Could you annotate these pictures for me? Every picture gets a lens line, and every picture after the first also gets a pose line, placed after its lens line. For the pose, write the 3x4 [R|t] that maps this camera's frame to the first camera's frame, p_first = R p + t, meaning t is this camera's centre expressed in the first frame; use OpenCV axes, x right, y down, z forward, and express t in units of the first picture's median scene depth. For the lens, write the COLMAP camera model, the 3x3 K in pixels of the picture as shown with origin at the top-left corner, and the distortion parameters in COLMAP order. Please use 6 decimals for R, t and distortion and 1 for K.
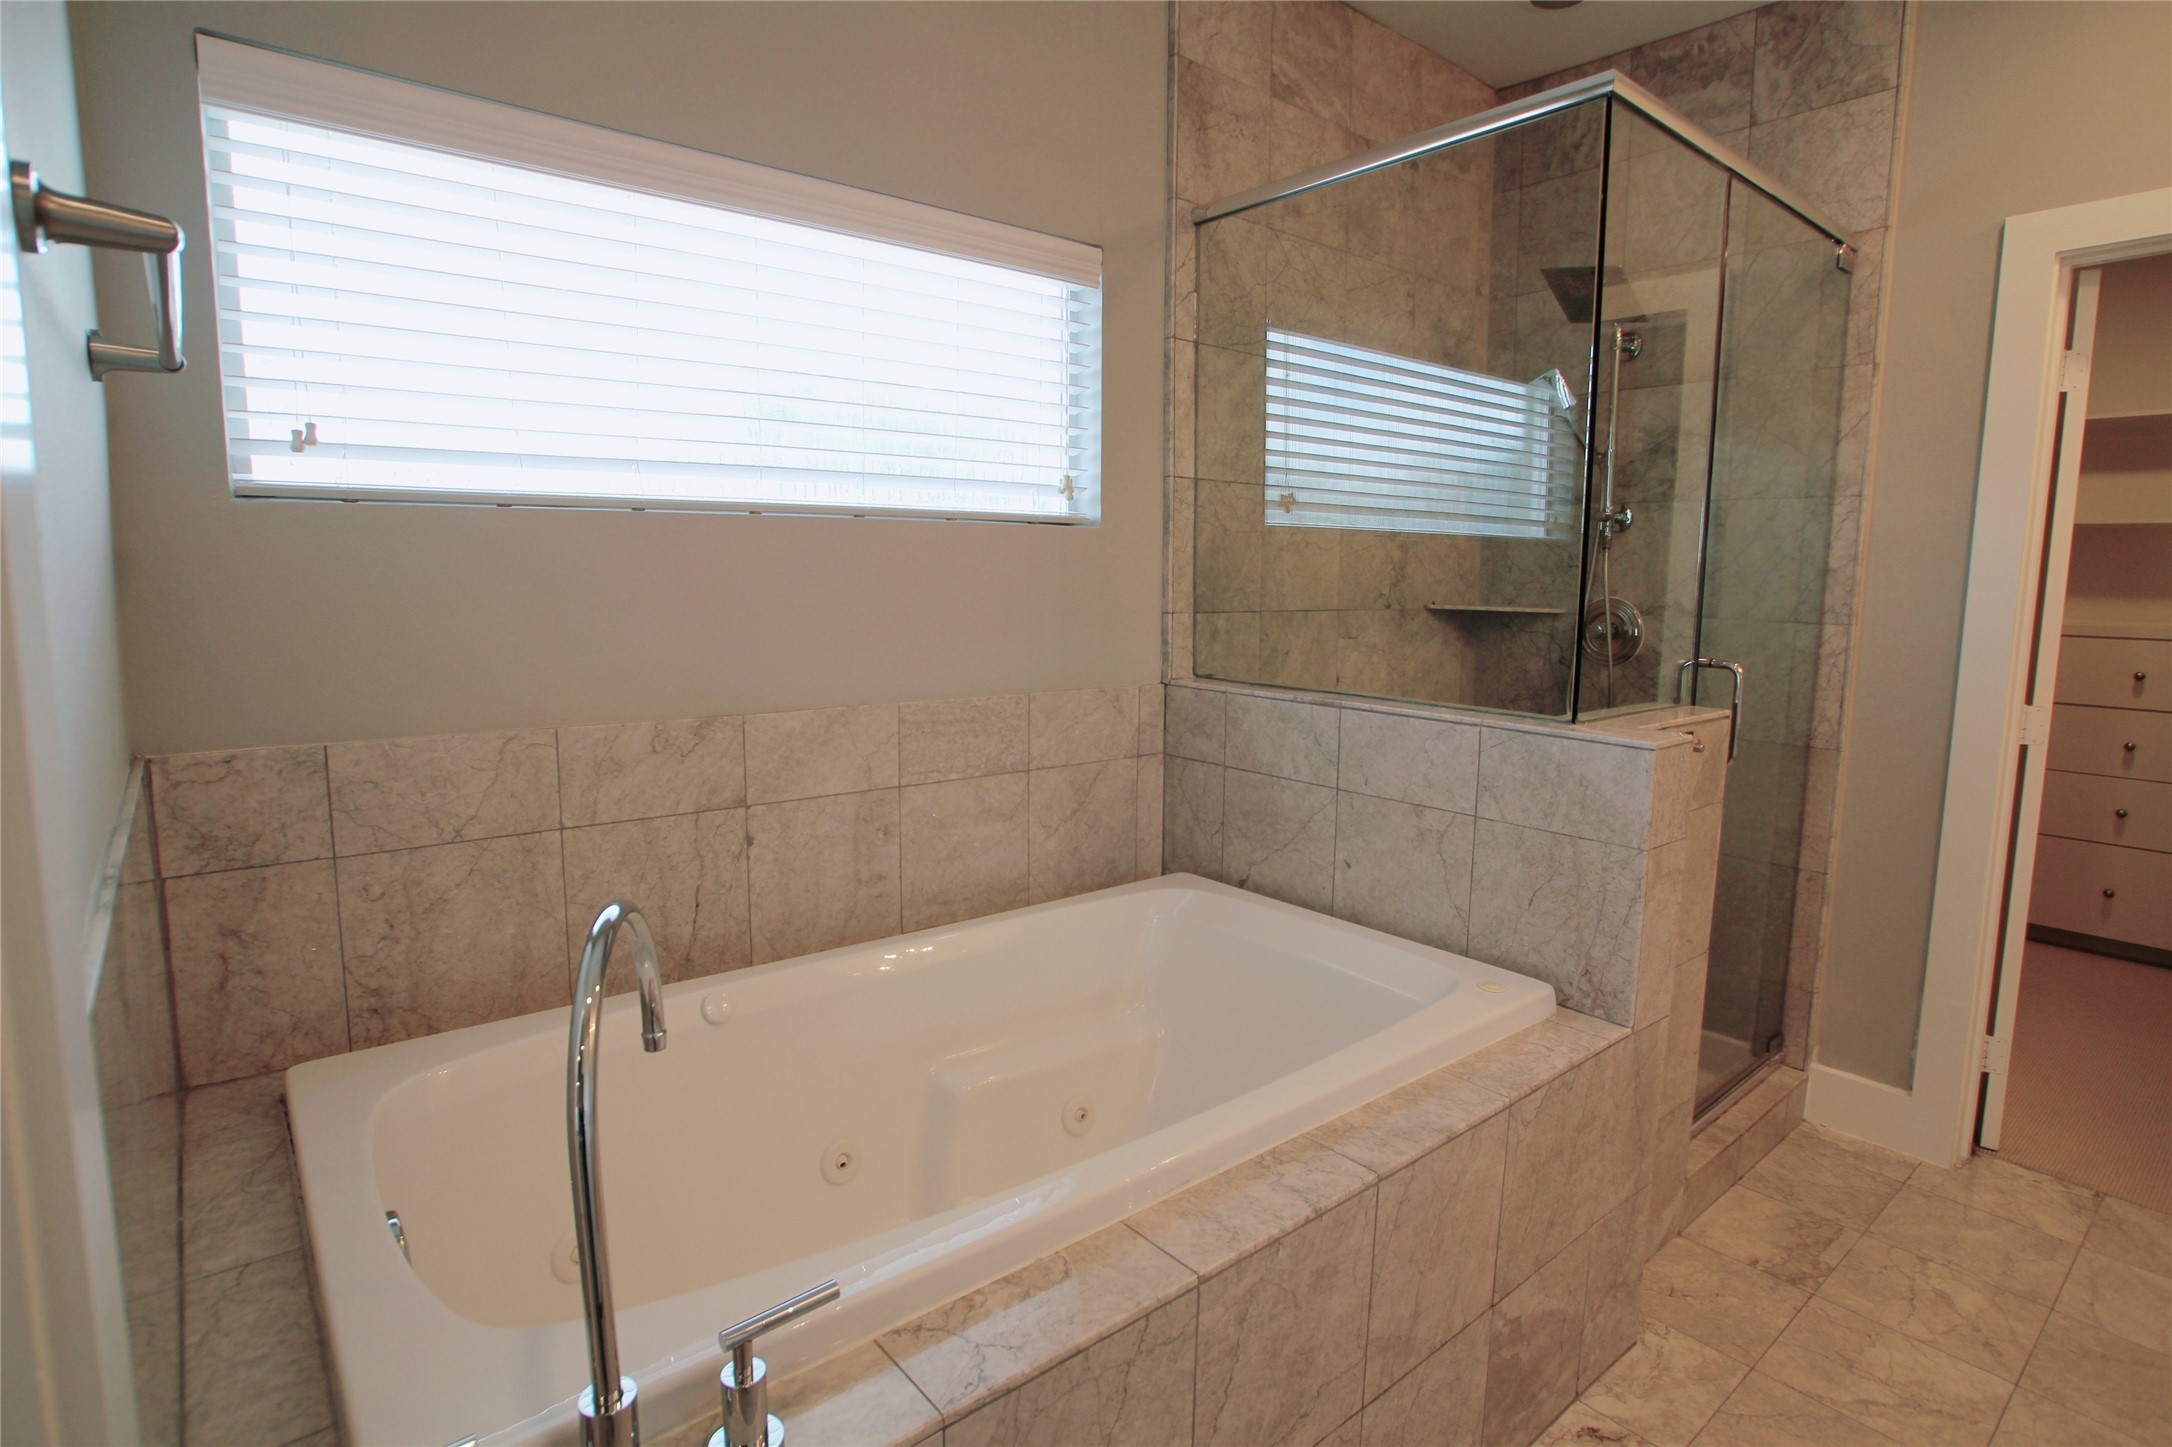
lens RADIAL K [[1107.4, 0, 1082.8], [0, 1107.4, 711.6], [0, 0, 1]] dist [-0.063017, 0.026602]
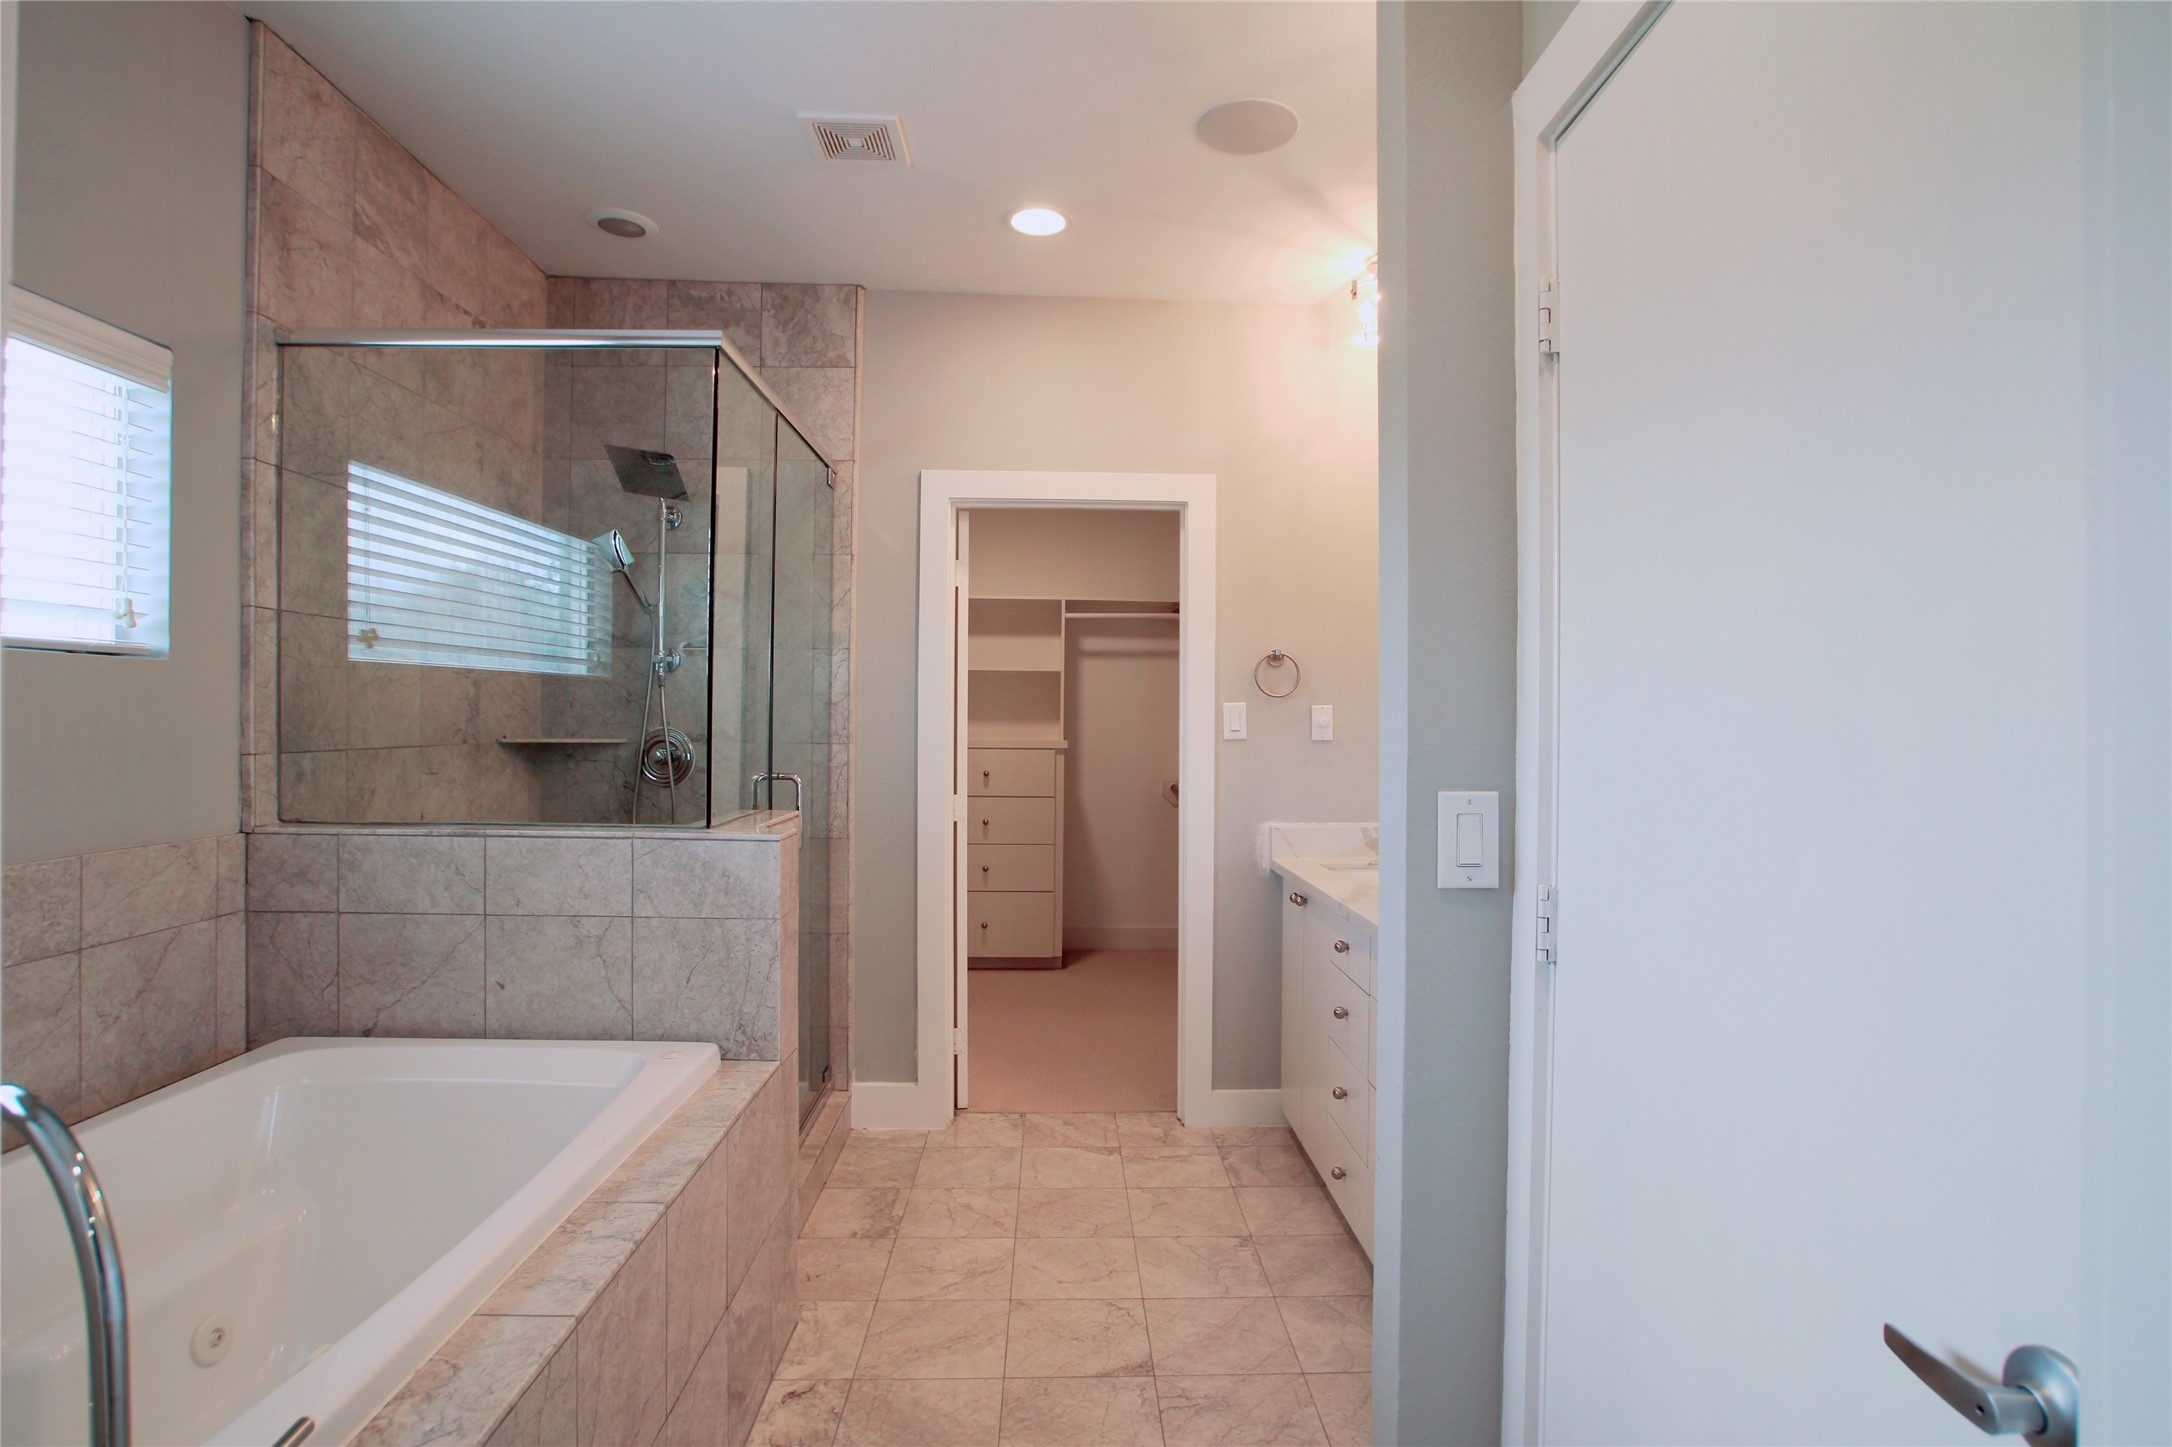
lens RADIAL K [[1107.4, 0, 1094.9], [0, 1107.4, 725.2], [0, 0, 1]] dist [-0.063017, 0.026602]
pose [[0.611335, -0.014004, 0.791248, -0.205069], [0.099187, 0.993315, -0.059053, 0.008824], [-0.785132, 0.114583, 0.608637, -0.087484]]
